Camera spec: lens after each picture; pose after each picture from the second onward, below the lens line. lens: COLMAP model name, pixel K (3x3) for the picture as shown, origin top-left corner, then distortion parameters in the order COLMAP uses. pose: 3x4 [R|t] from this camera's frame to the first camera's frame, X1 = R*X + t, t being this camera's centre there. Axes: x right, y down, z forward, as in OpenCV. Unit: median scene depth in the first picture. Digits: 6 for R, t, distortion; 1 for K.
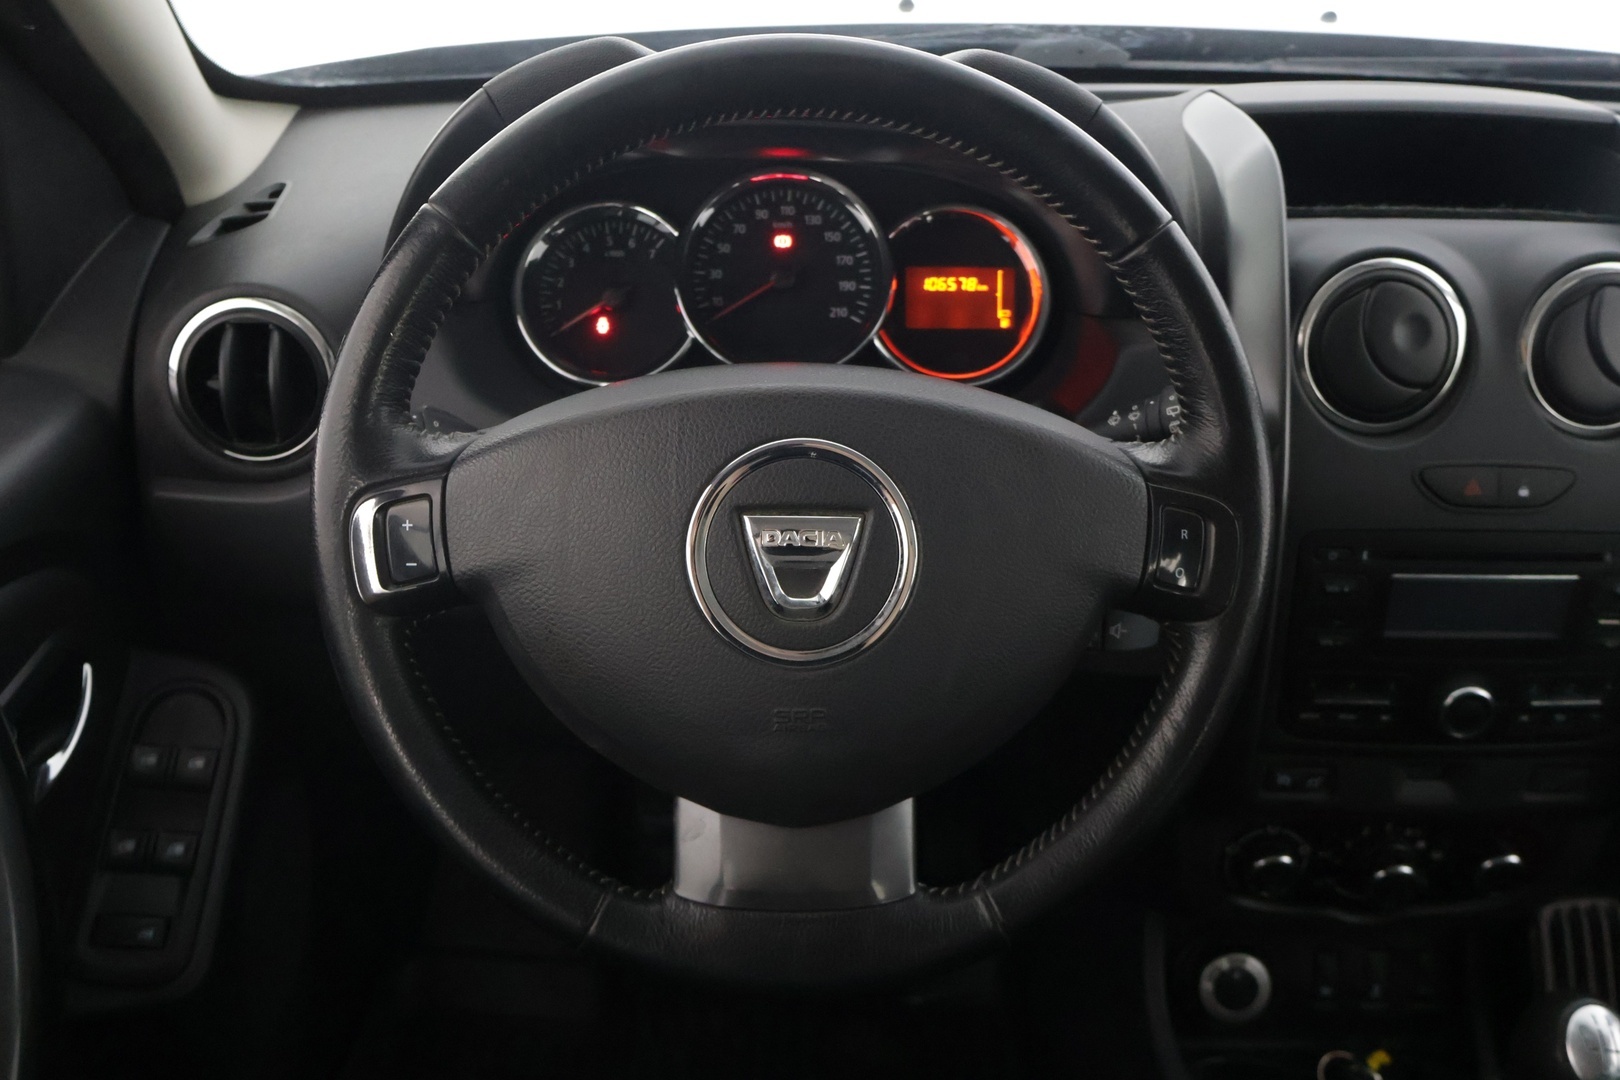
lens RADIAL K [[1465.0, 0, 810.0], [0, 1465.0, 540.0], [0, 0, 1]] dist [-0.015780, 0.020840]
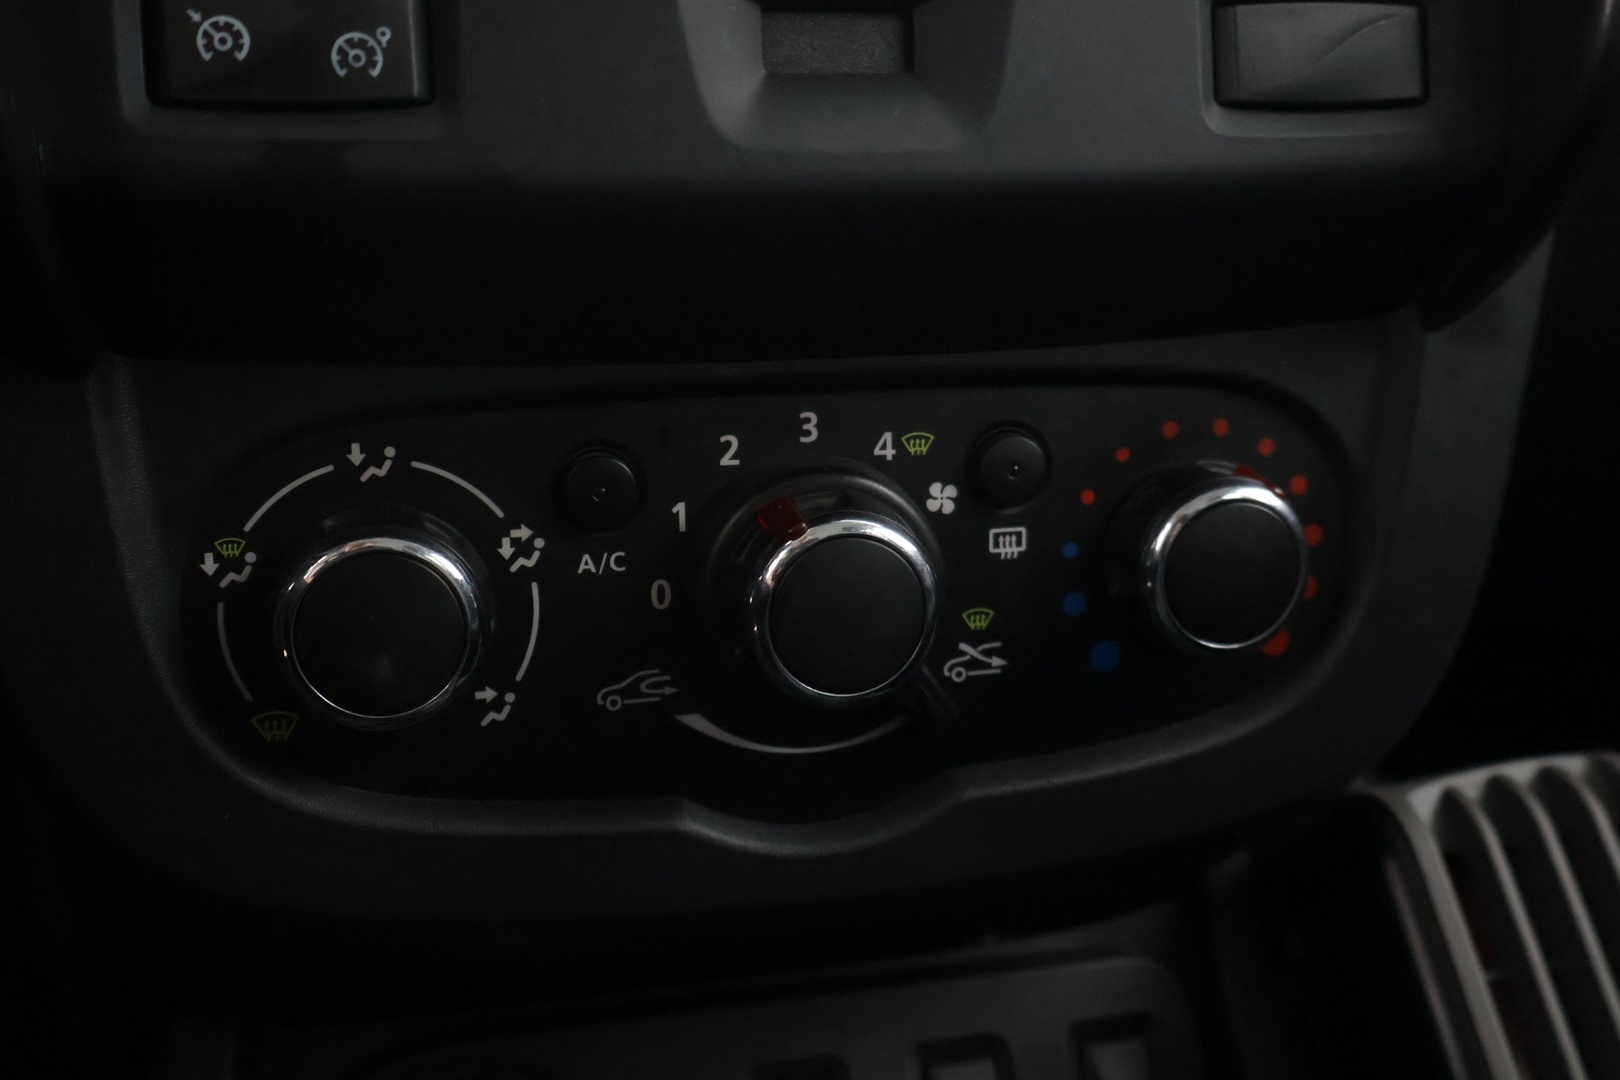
lens RADIAL K [[1761.4, 0, 866.5], [0, 1761.4, 538.9], [0, 0, 1]] dist [0.001526, 0.018332]
pose [[0.975151, -0.080607, 0.206357, 0.370214], [0.139084, 0.947770, -0.287034, 0.345621], [-0.172442, 0.308602, 0.935429, 0.763552]]
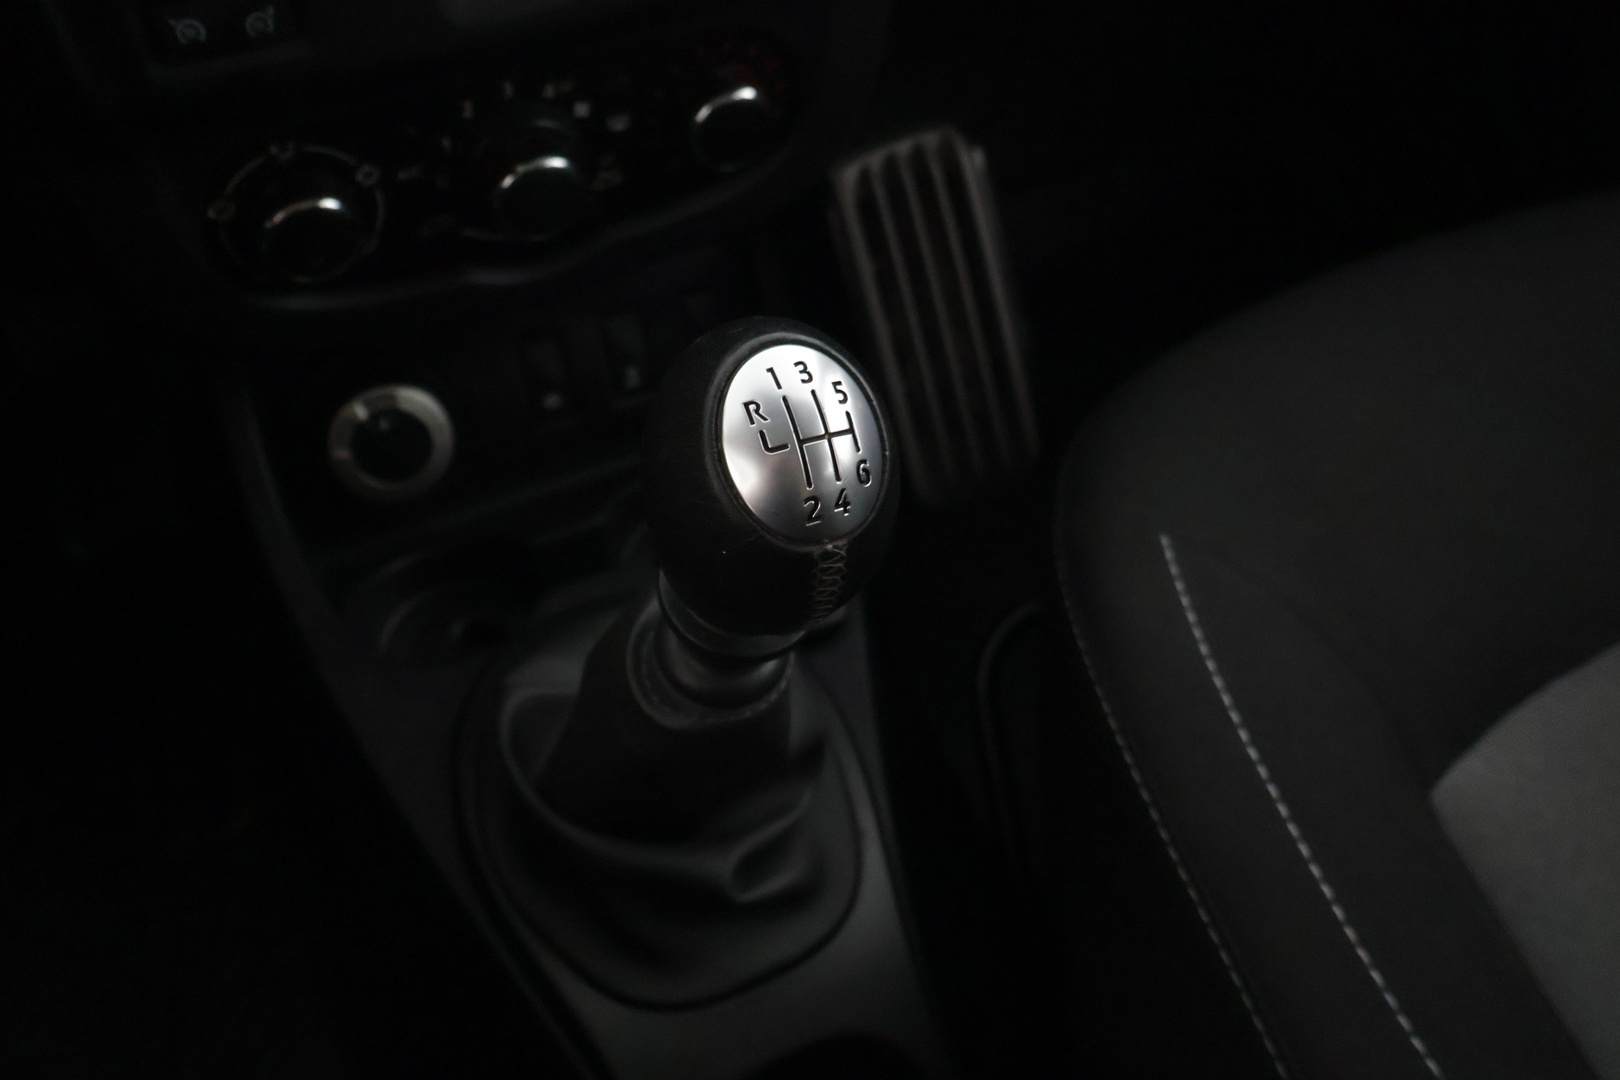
lens RADIAL K [[1519.4, 0, 810.0], [0, 1519.4, 540.0], [0, 0, 1]] dist [0.002519, 0.010296]
pose [[0.921266, -0.311024, 0.233523, 0.351696], [0.200345, 0.894129, 0.400493, 0.159328], [-0.333363, -0.322175, 0.886043, 0.478789]]
